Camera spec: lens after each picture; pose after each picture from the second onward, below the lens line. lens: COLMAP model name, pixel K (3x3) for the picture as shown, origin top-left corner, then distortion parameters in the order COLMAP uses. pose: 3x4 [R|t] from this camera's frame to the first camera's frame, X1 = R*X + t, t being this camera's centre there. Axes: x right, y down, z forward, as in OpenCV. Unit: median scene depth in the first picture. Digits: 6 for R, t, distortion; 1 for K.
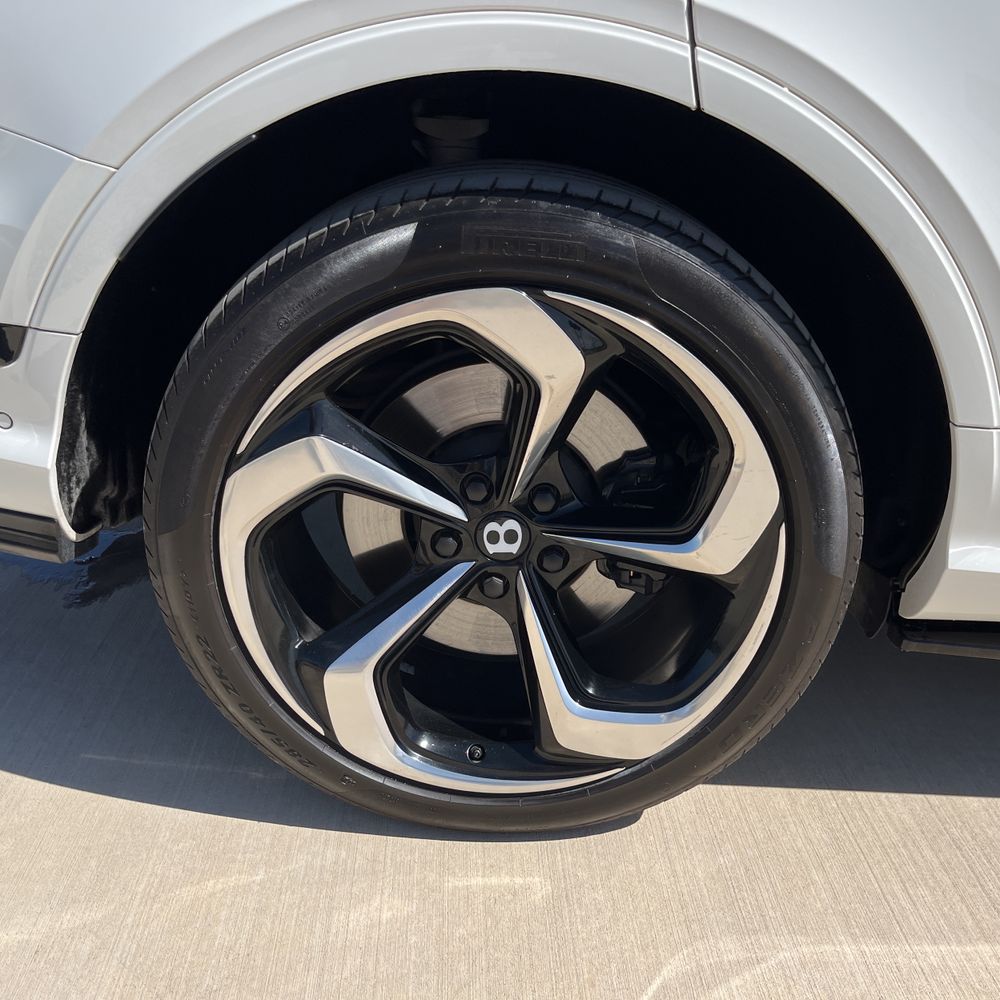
lens RADIAL K [[1026.8, 0, 499.1], [0, 1026.8, 499.4], [0, 0, 1]] dist [0.038375, 0.000000]
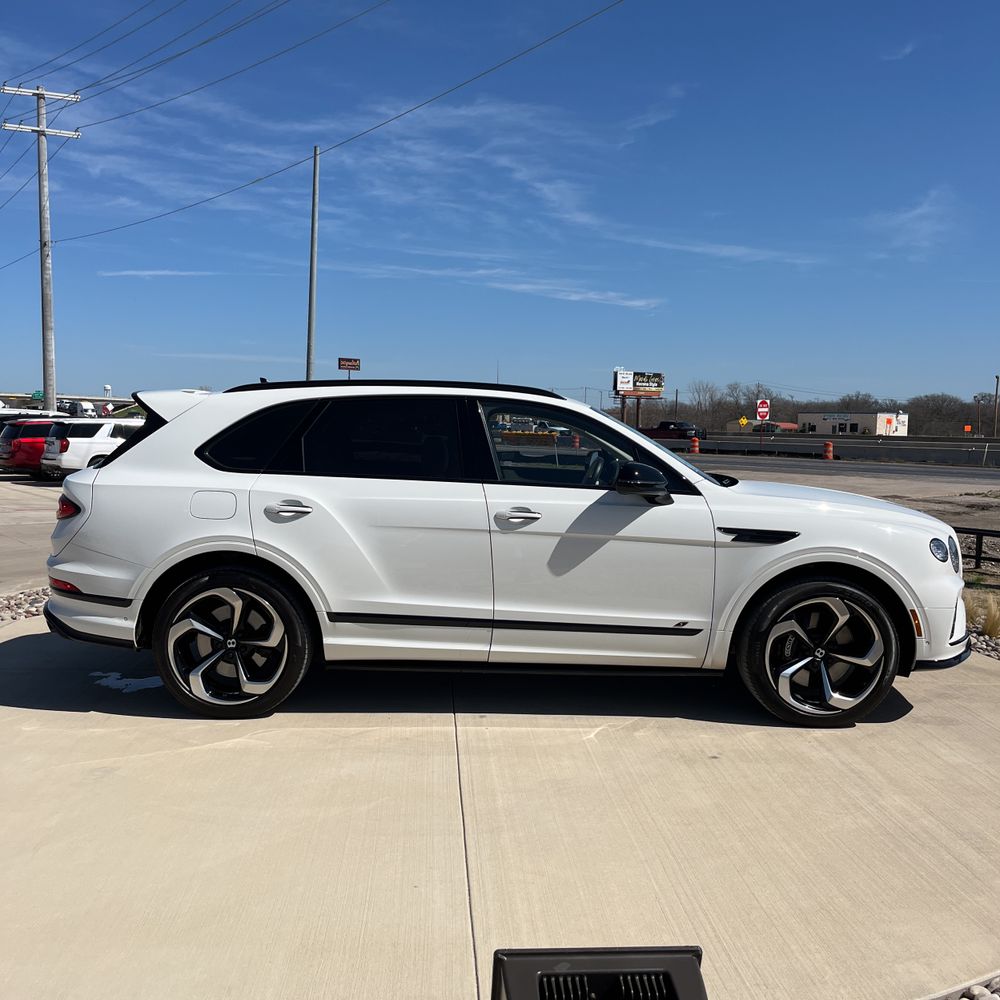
lens RADIAL K [[1026.8, 0, 493.0], [0, 1026.8, 497.3], [0, 0, 1]] dist [0.038375, 0.000000]
pose [[0.999208, -0.036357, 0.016150, 1.117777], [0.039692, 0.938468, -0.343079, 1.047796], [-0.002683, 0.343449, 0.939168, -3.525268]]
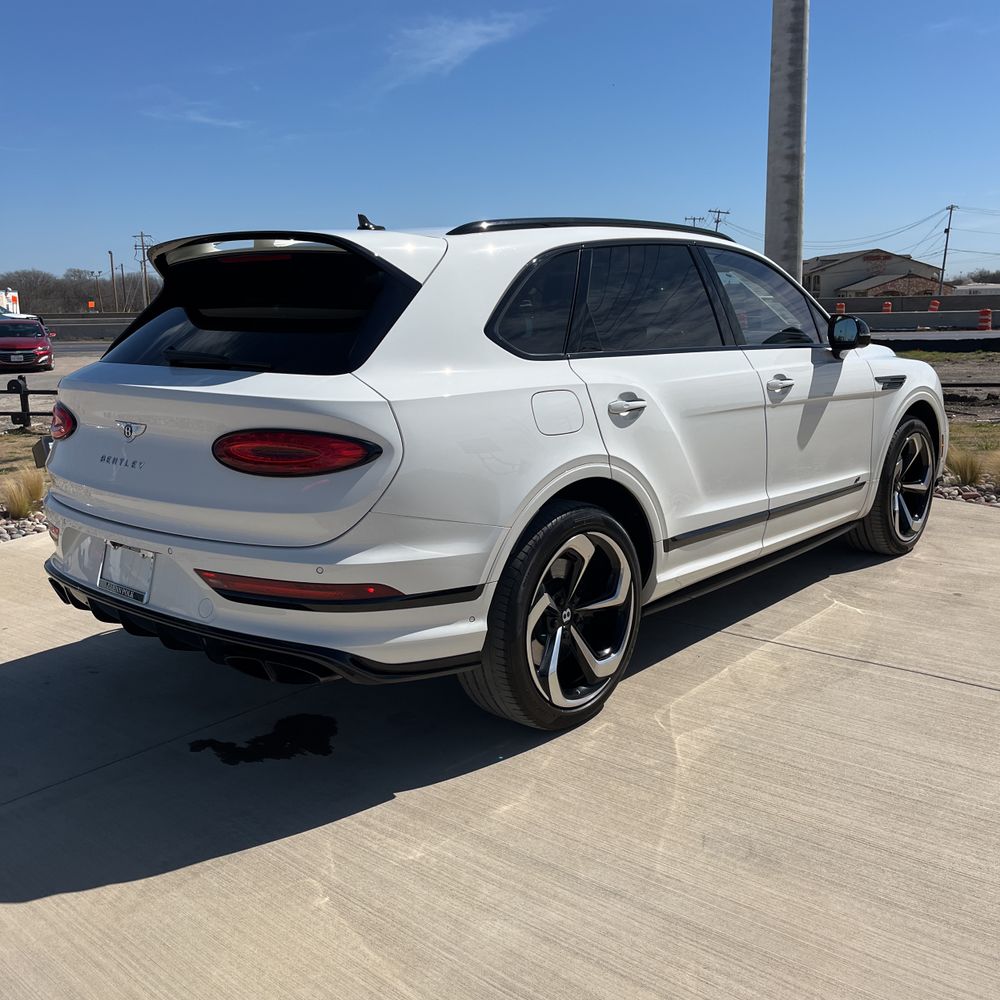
lens RADIAL K [[1026.8, 0, 497.6], [0, 1026.8, 501.9], [0, 0, 1]] dist [0.038375, 0.000000]
pose [[0.653445, -0.210758, 0.727042, -2.291312], [0.361037, 0.930951, -0.054622, -0.185766], [-0.665328, 0.298181, 0.684417, -1.055288]]
